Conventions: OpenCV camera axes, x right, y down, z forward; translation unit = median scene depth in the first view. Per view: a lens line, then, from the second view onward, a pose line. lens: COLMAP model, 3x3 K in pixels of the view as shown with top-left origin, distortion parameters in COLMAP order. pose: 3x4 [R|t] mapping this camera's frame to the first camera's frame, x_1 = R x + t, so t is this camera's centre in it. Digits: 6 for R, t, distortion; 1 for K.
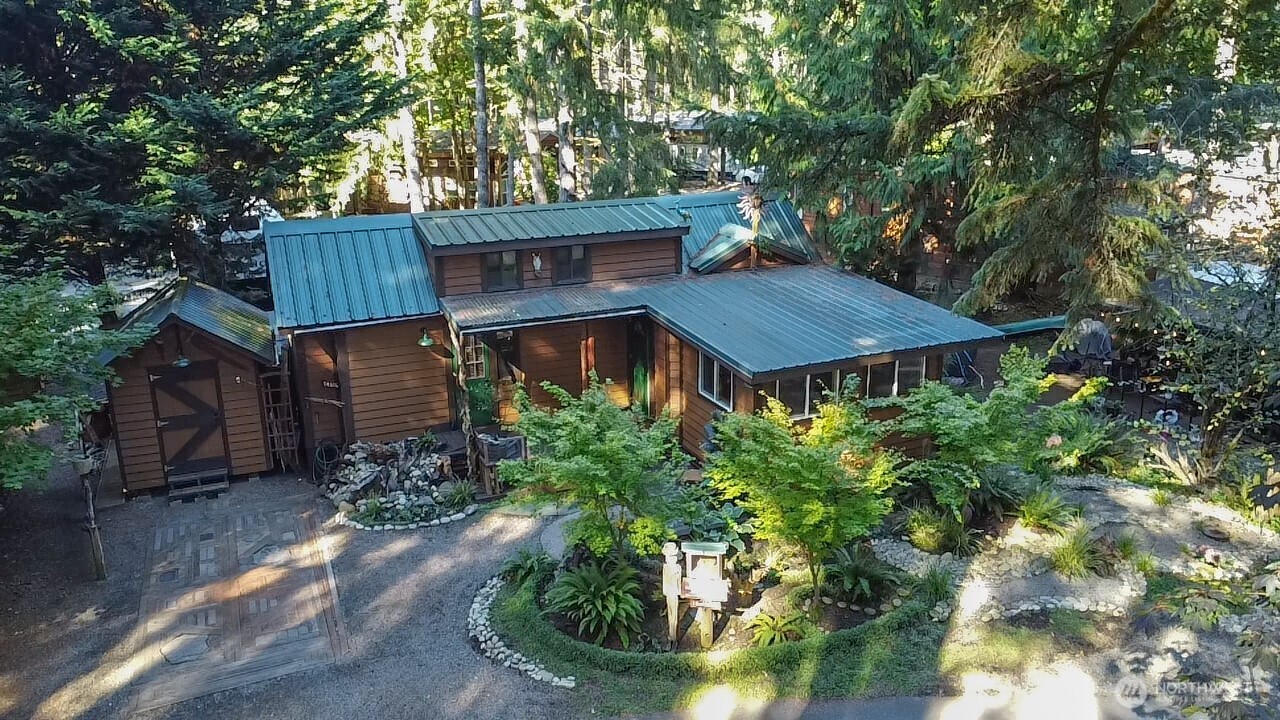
lens RADIAL K [[908.3, 0, 640.0], [0, 908.3, 360.0], [0, 0, 1]] dist [0.004793, 0.000139]
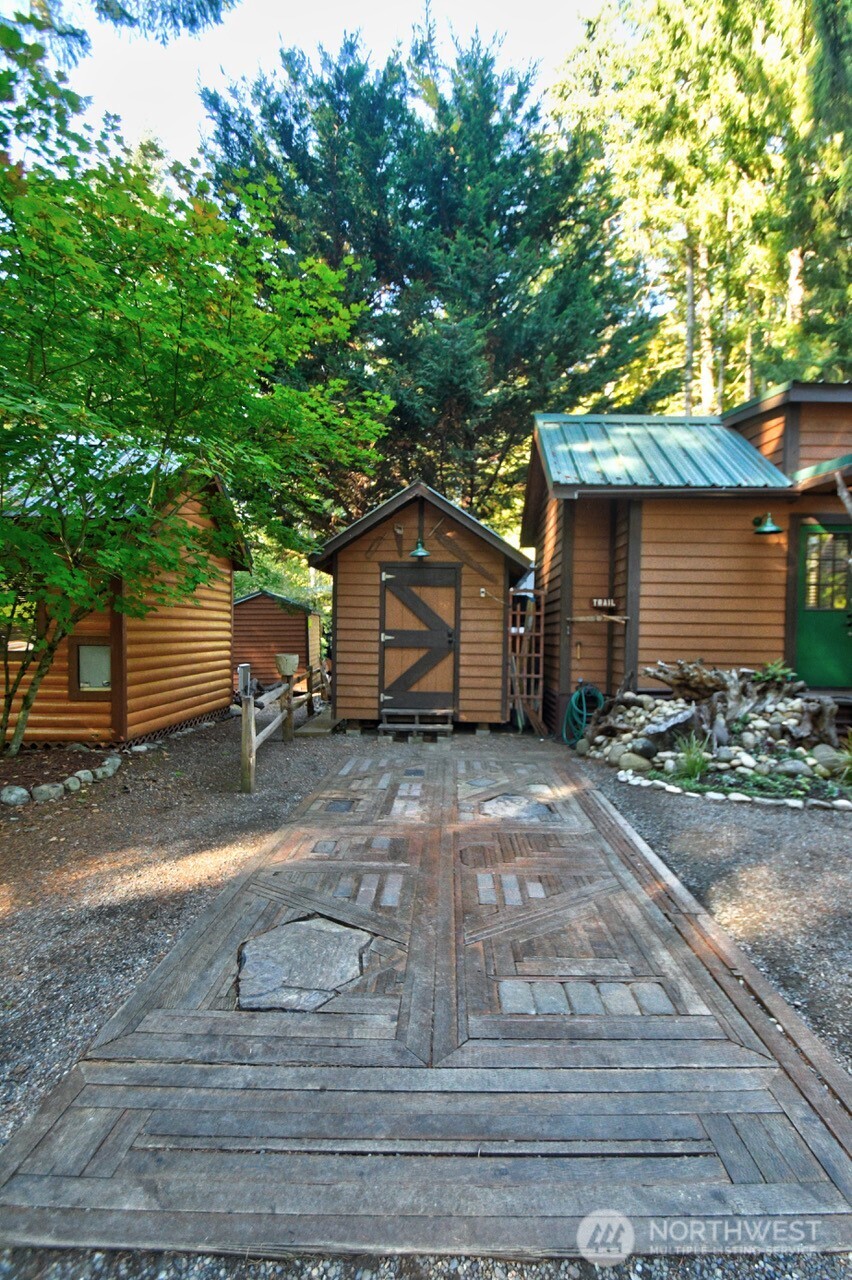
lens RADIAL K [[593.8, 0, 455.7], [0, 593.8, 664.4], [0, 0, 1]] dist [0.014233, -0.020023]
pose [[0.908918, 0.054778, -0.413362, -0.260216], [-0.136686, 0.975699, -0.171255, 0.172272], [0.393936, 0.212157, 0.894318, 0.574233]]
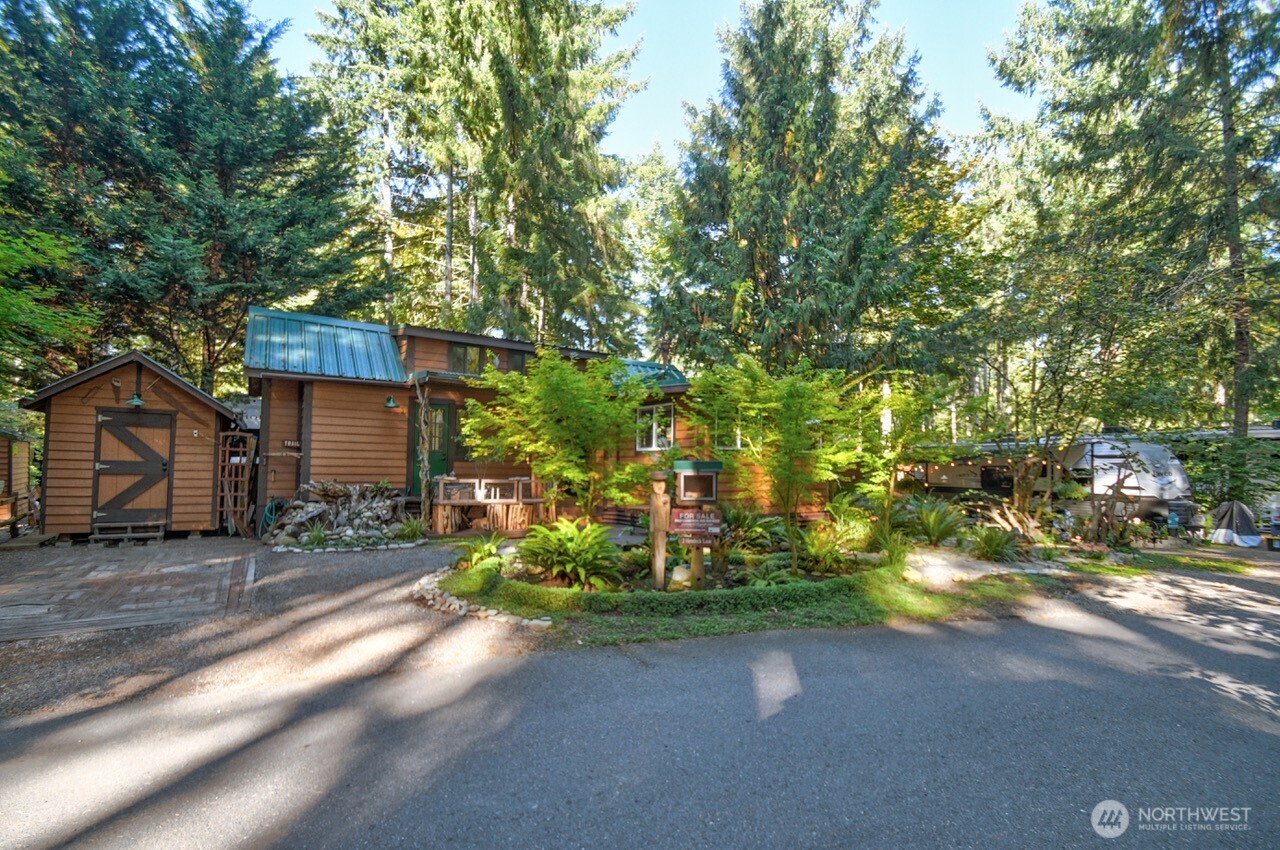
lens RADIAL K [[574.3, 0, 631.4], [0, 574.3, 453.5], [0, 0, 1]] dist [0.016929, -0.017627]
pose [[0.986749, 0.040943, 0.157005, -0.057526], [0.004162, 0.960934, -0.276745, 0.231984], [-0.162202, 0.273731, 0.948030, 0.314059]]
